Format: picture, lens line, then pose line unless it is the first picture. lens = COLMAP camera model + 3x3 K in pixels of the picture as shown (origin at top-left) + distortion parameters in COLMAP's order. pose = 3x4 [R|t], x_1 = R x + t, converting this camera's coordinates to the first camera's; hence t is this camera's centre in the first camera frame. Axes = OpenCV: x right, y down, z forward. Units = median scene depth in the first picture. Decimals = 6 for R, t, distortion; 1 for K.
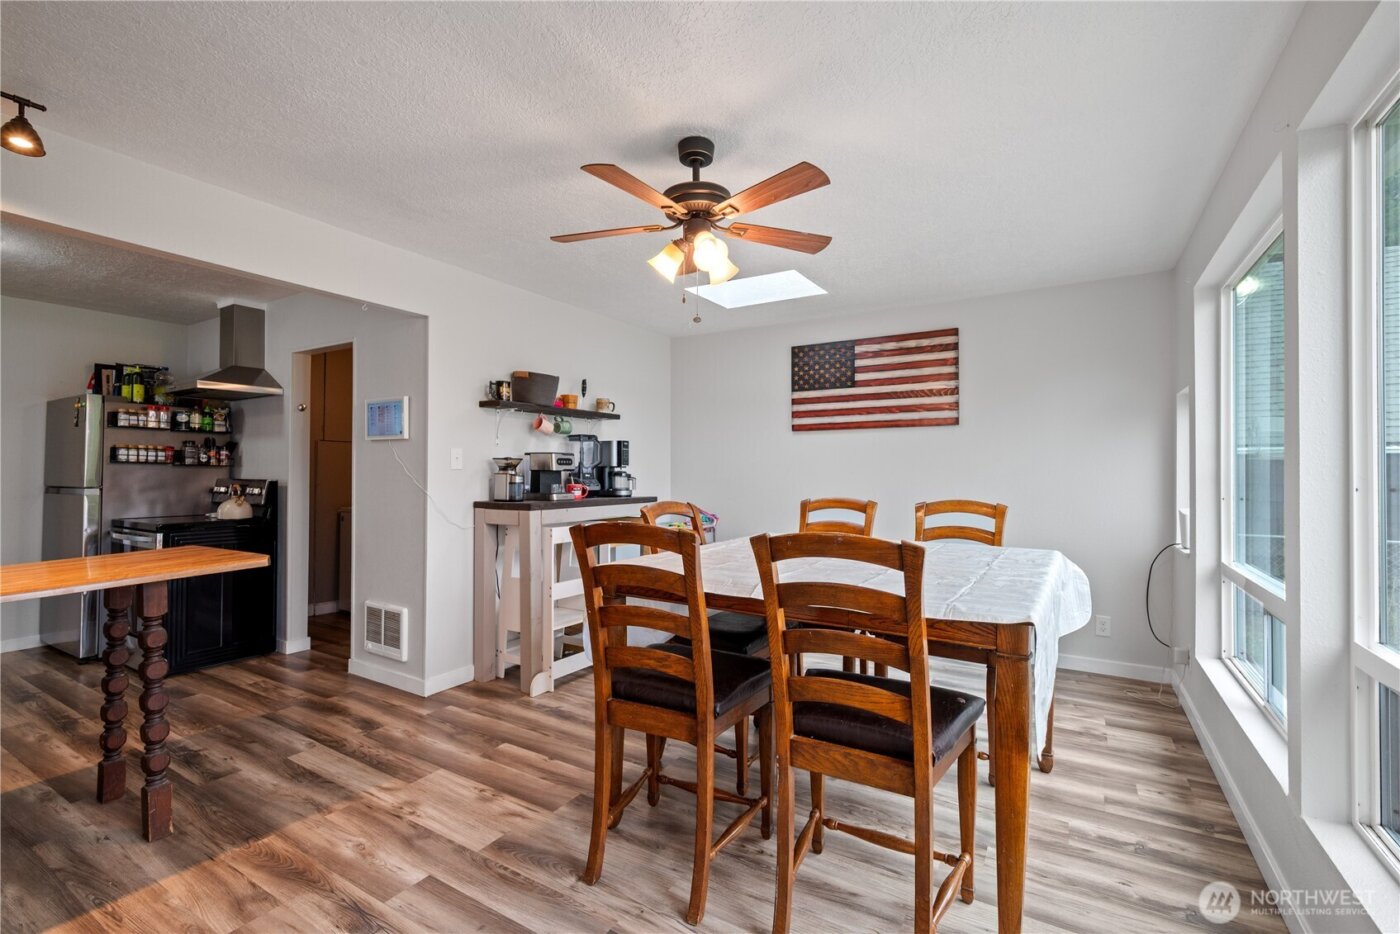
lens RADIAL K [[600.4, 0, 700.0], [0, 600.4, 467.0], [0, 0, 1]] dist [0.002256, 0.000508]
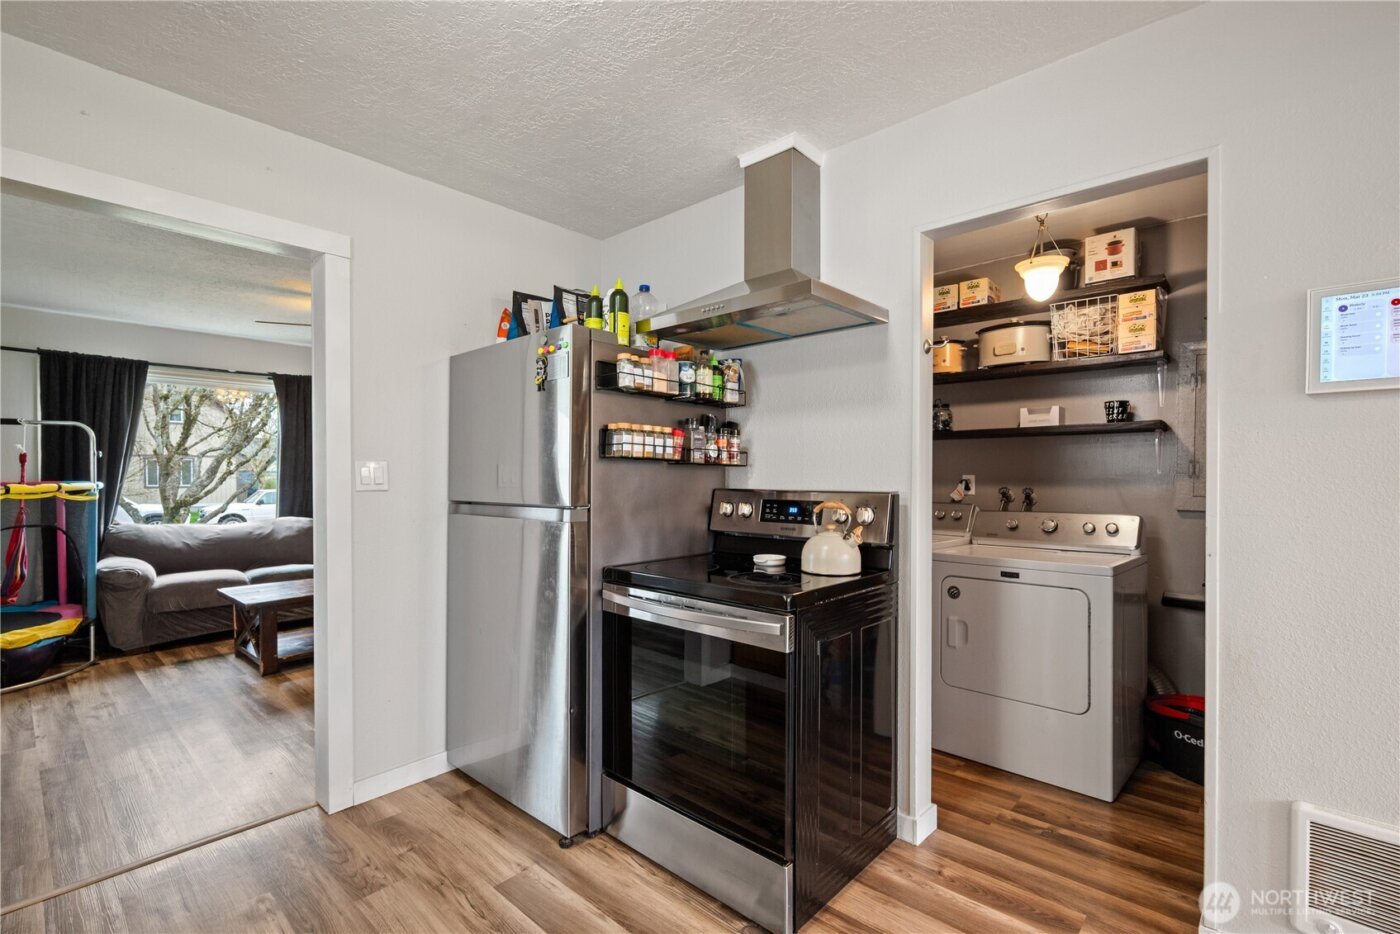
lens RADIAL K [[637.7, 0, 700.4], [0, 637.7, 486.3], [0, 0, 1]] dist [0.003747, 0.000999]
pose [[0.981031, 0.003334, -0.193824, -0.737654], [0.000195, 0.999835, 0.018183, 0.006503], [0.193853, -0.017876, 0.980868, 0.443109]]
